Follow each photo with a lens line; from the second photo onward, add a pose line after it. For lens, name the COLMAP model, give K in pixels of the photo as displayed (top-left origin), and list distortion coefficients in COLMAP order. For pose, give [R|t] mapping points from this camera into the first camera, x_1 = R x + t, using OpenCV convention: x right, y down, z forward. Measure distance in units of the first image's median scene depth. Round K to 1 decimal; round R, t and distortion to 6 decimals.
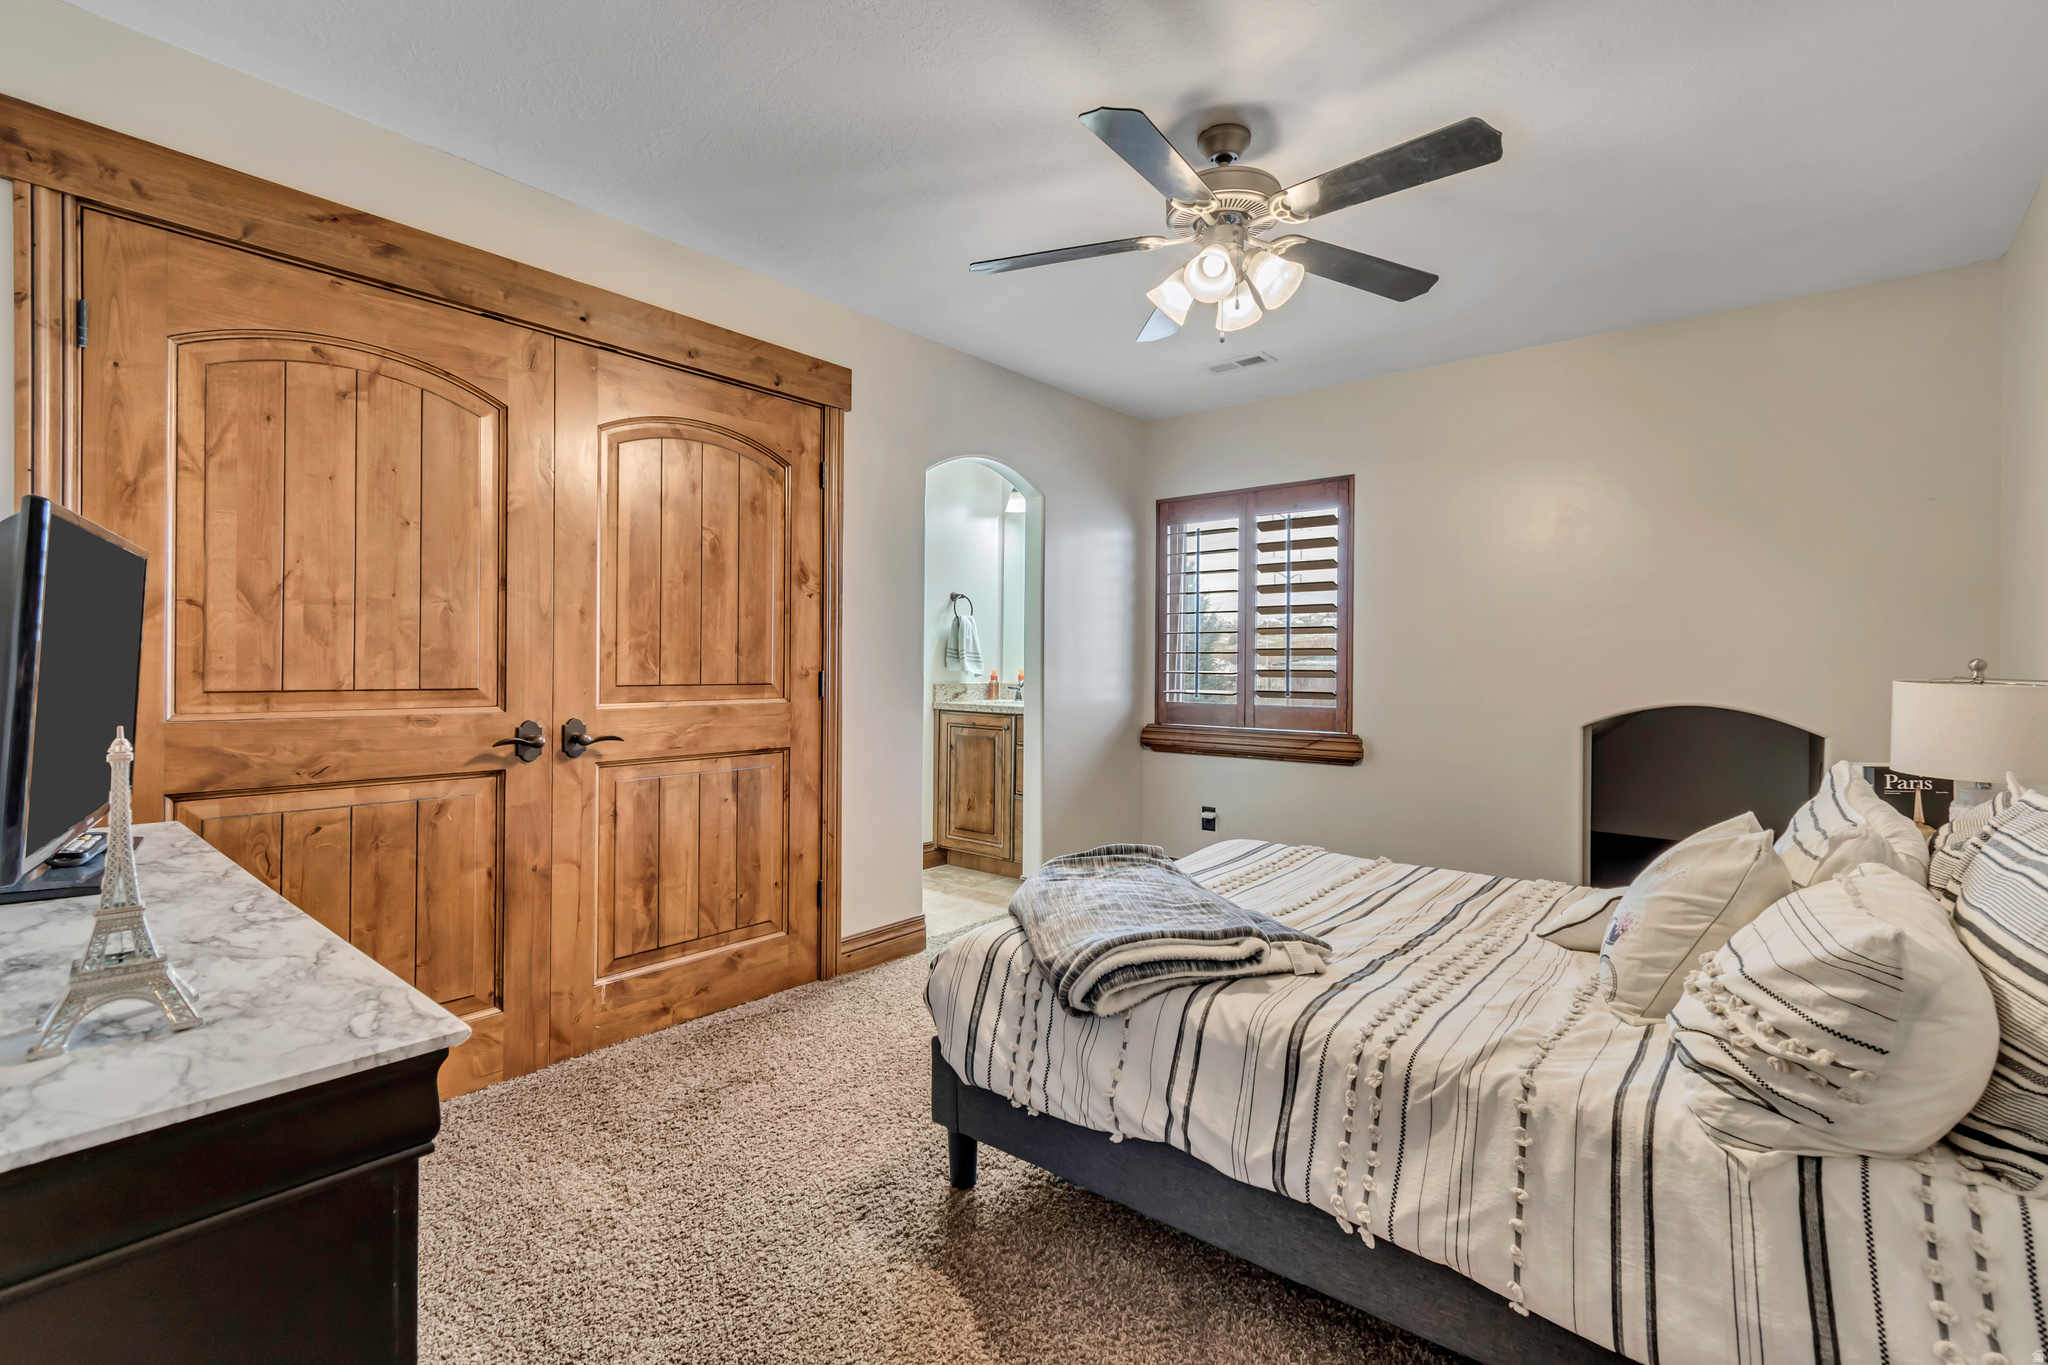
lens RADIAL K [[915.7, 0, 1023.2], [0, 915.7, 670.8], [0, 0, 1]] dist [0.001031, -0.000299]
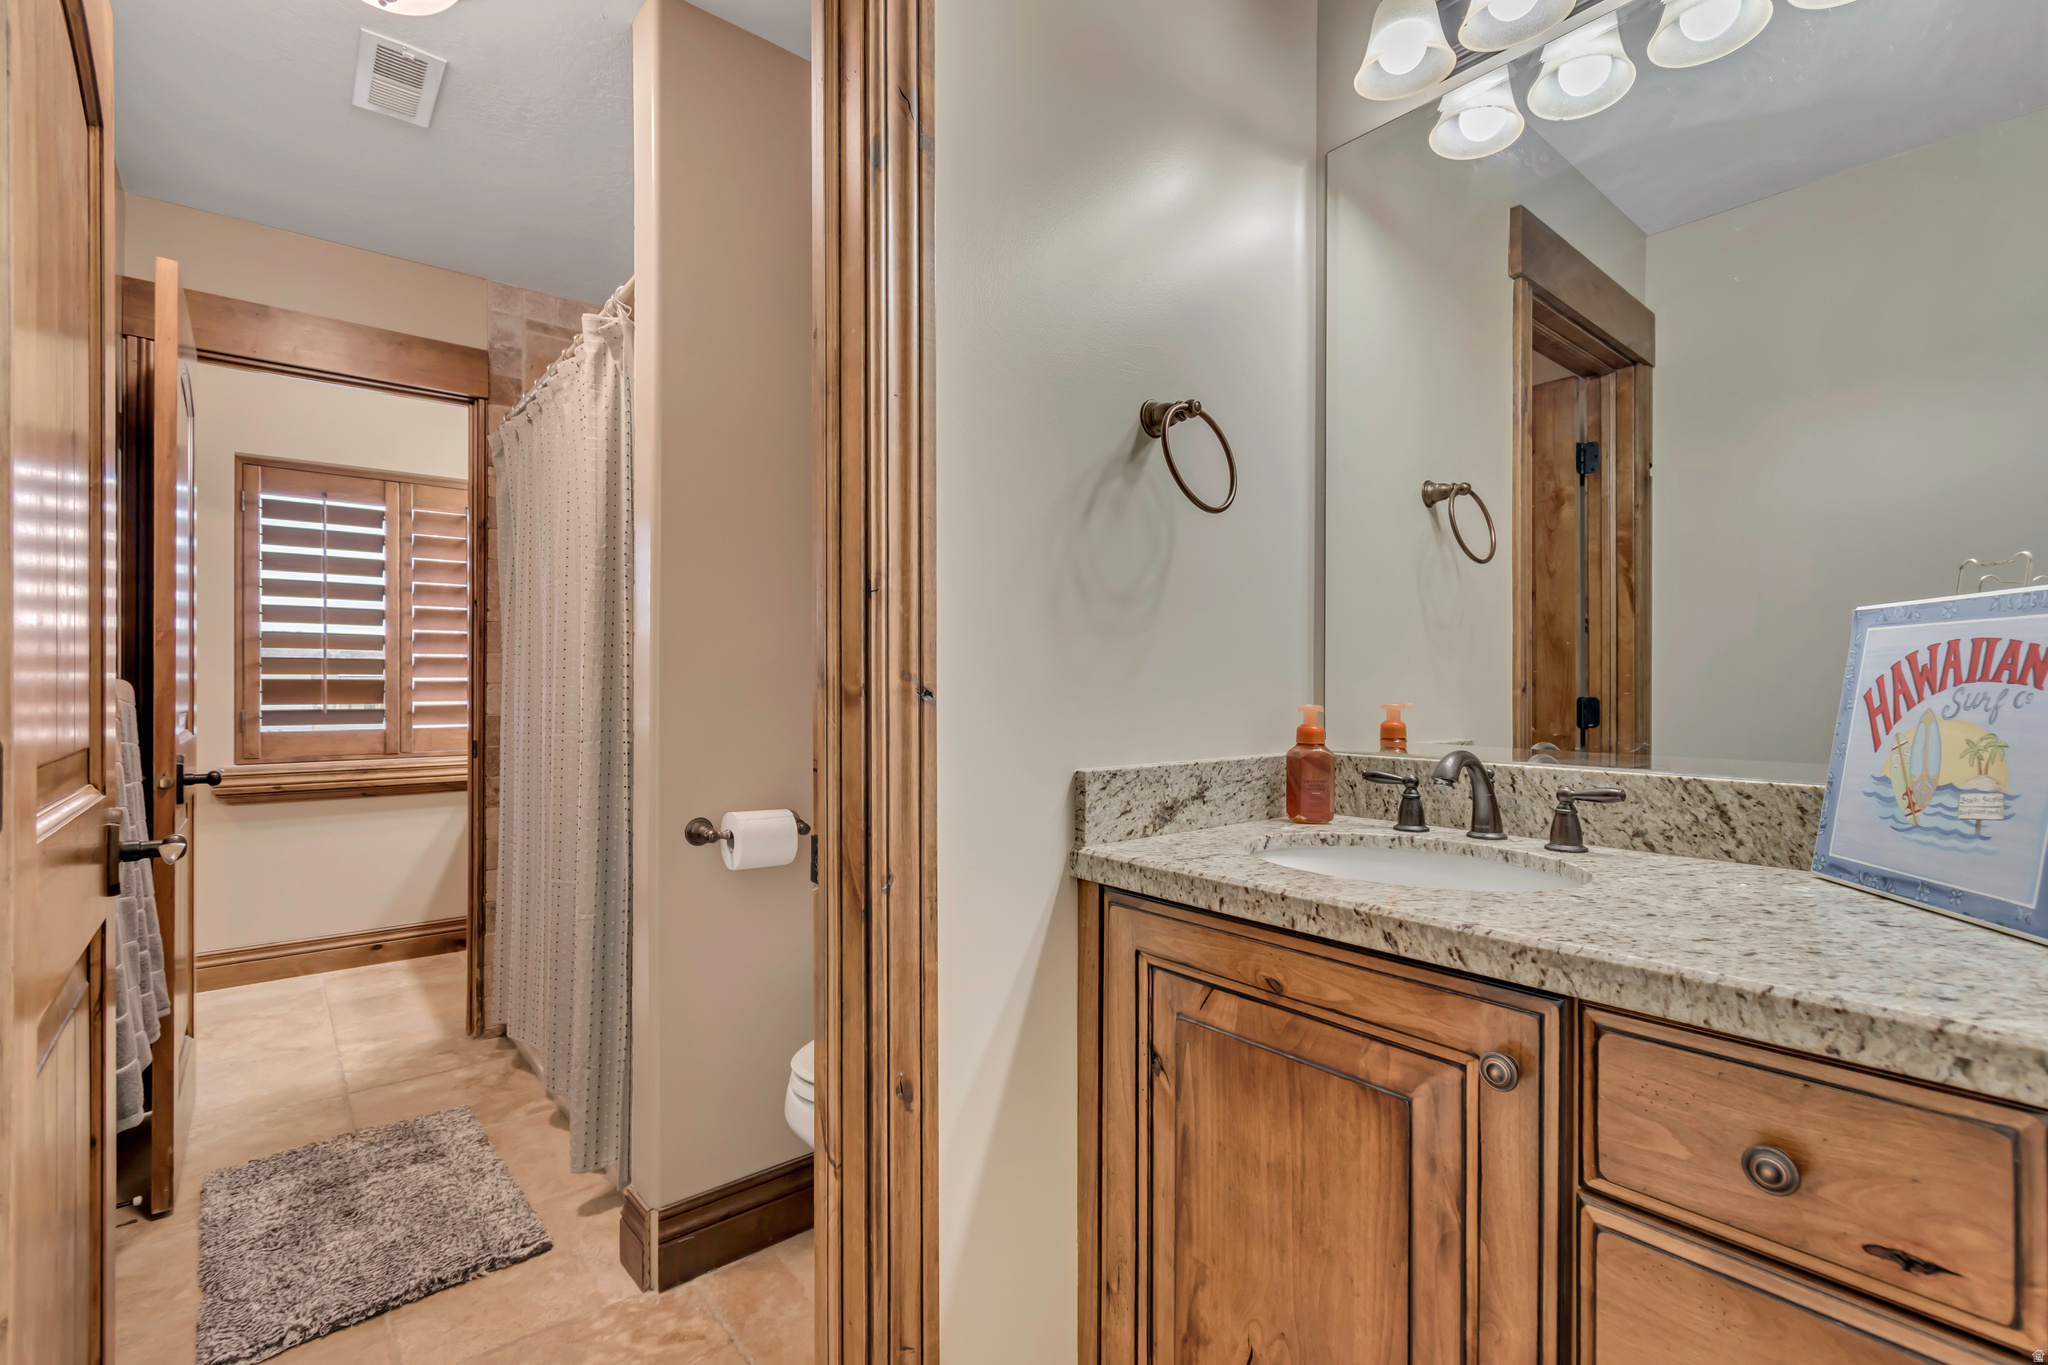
lens RADIAL K [[915.7, 0, 1022.5], [0, 915.7, 679.5], [0, 0, 1]] dist [0.001031, -0.000299]
pose [[0.985790, -0.006673, -0.167851, -0.072924], [0.006144, 0.999974, -0.003671, -0.009083], [0.167872, 0.002588, 0.985805, 0.779158]]
